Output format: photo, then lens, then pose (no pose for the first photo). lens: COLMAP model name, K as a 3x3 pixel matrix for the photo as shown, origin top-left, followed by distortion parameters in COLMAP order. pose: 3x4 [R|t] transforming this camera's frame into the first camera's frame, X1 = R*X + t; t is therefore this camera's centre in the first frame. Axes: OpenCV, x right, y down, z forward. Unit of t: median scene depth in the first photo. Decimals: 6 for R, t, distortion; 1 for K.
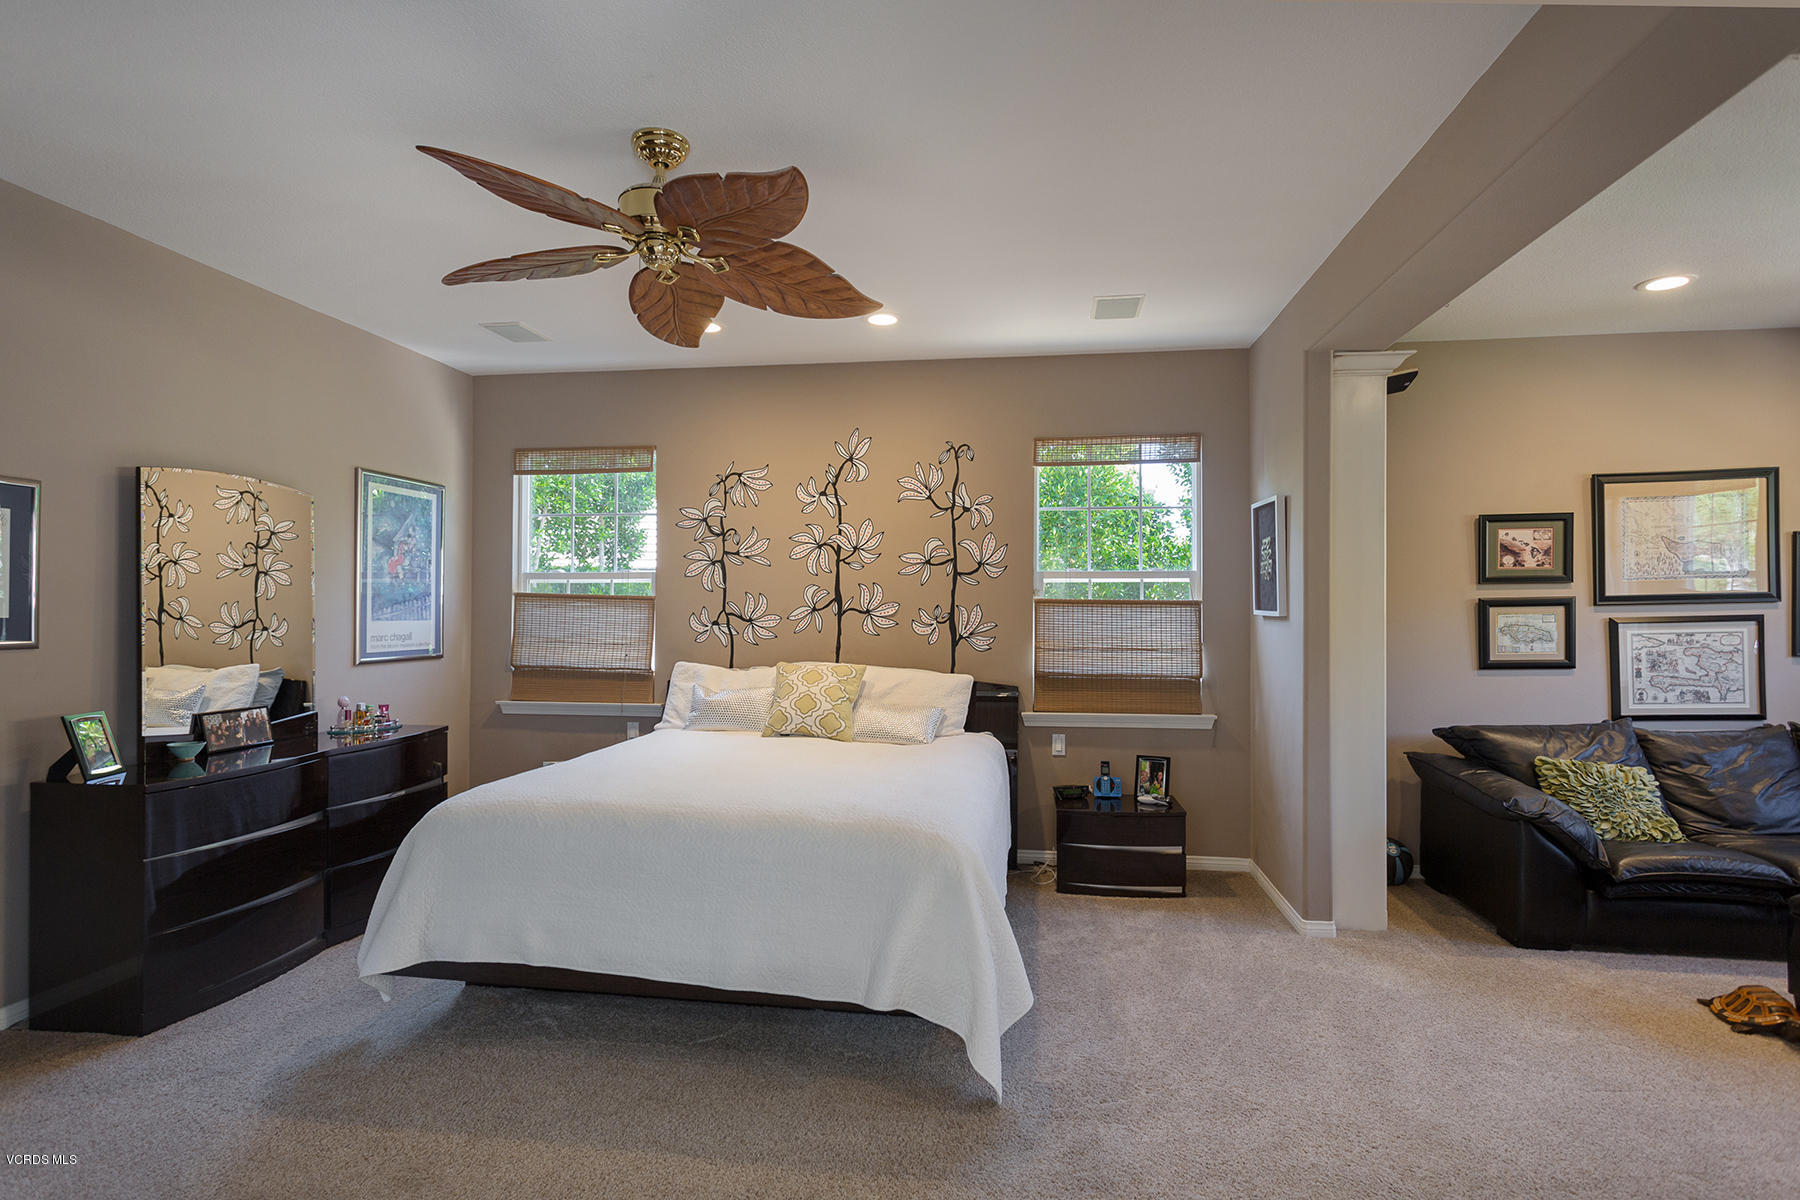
lens RADIAL K [[871.0, 0, 894.6], [0, 871.0, 591.4], [0, 0, 1]] dist [-0.001175, 0.000066]
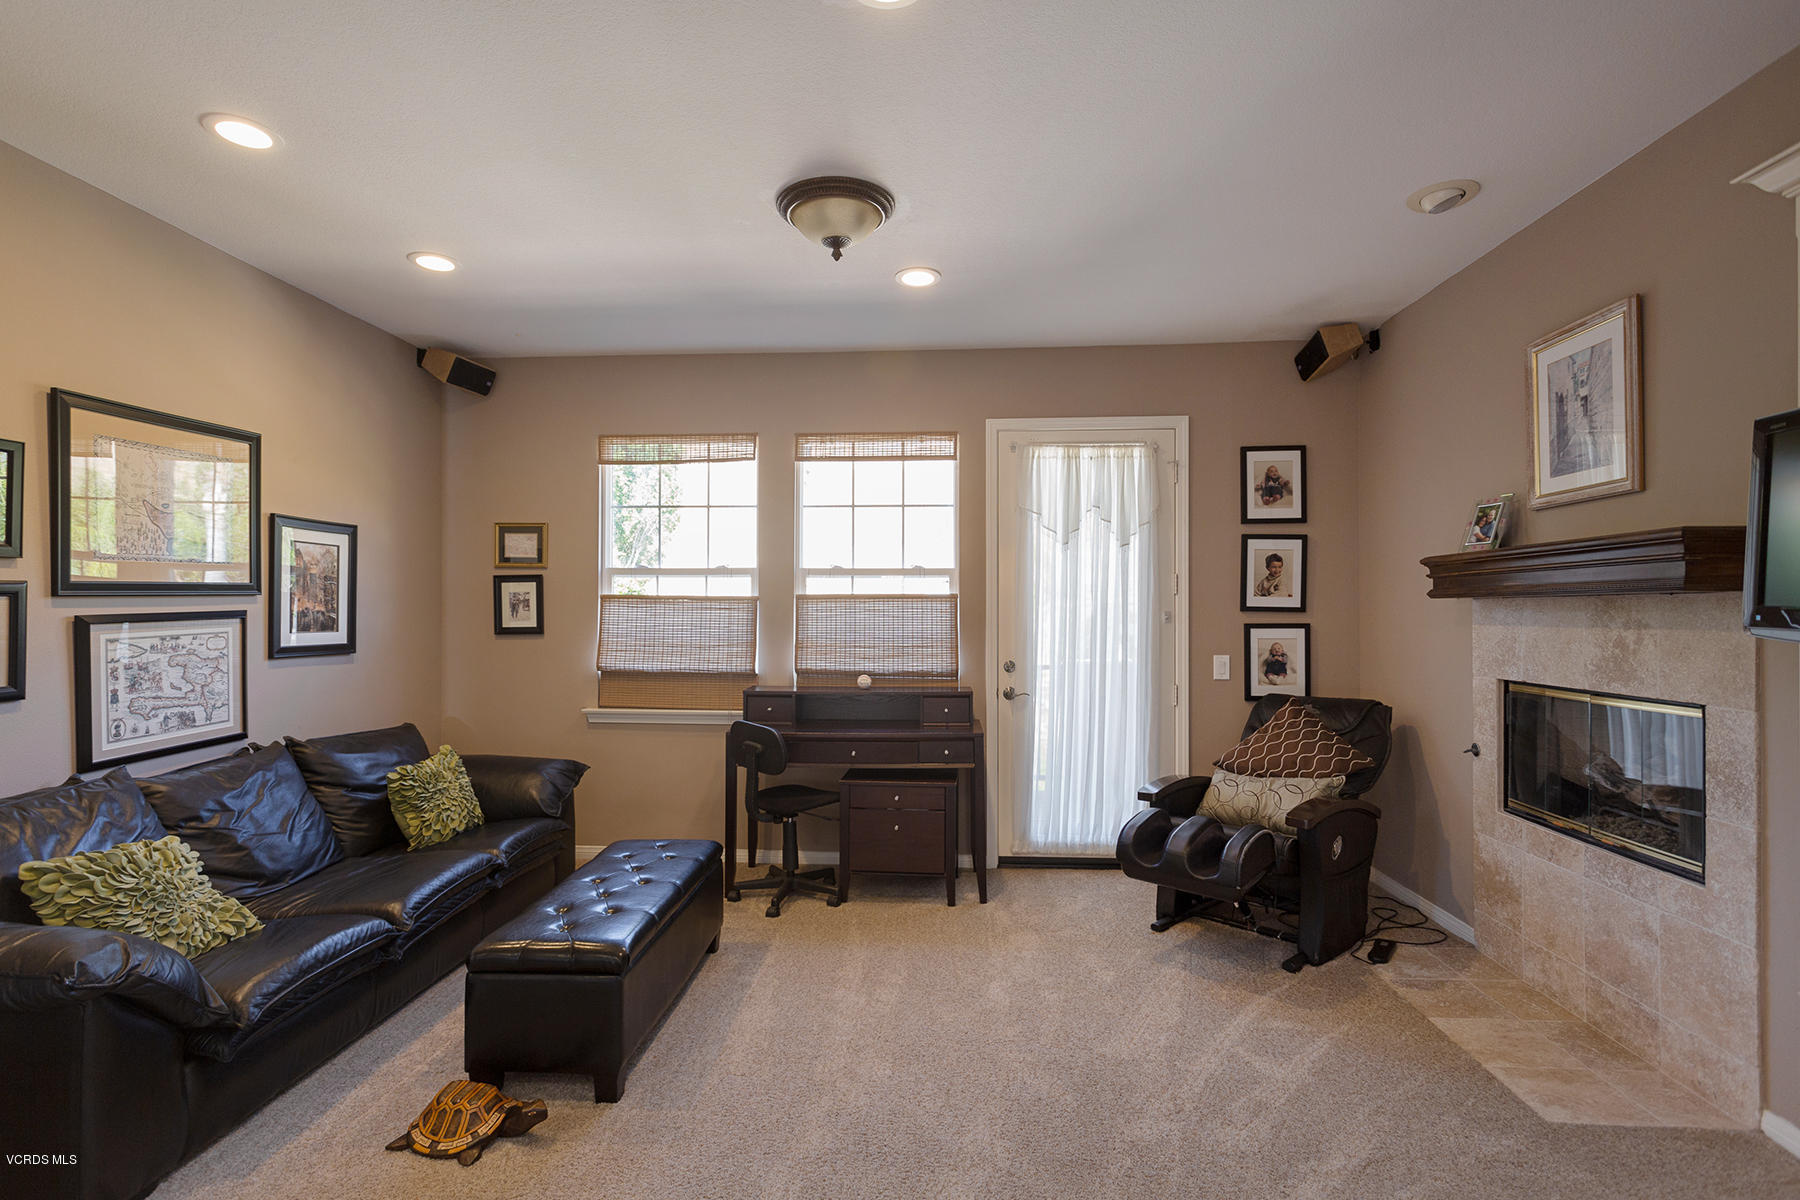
lens RADIAL K [[872.8, 0, 900.2], [0, 872.8, 613.5], [0, 0, 1]] dist [-0.001851, -0.000378]
pose [[-0.092125, -0.003629, 0.995741, 0.123065], [-0.019062, 0.999817, 0.001880, 0.016239], [-0.995565, -0.018808, -0.092177, 0.458600]]
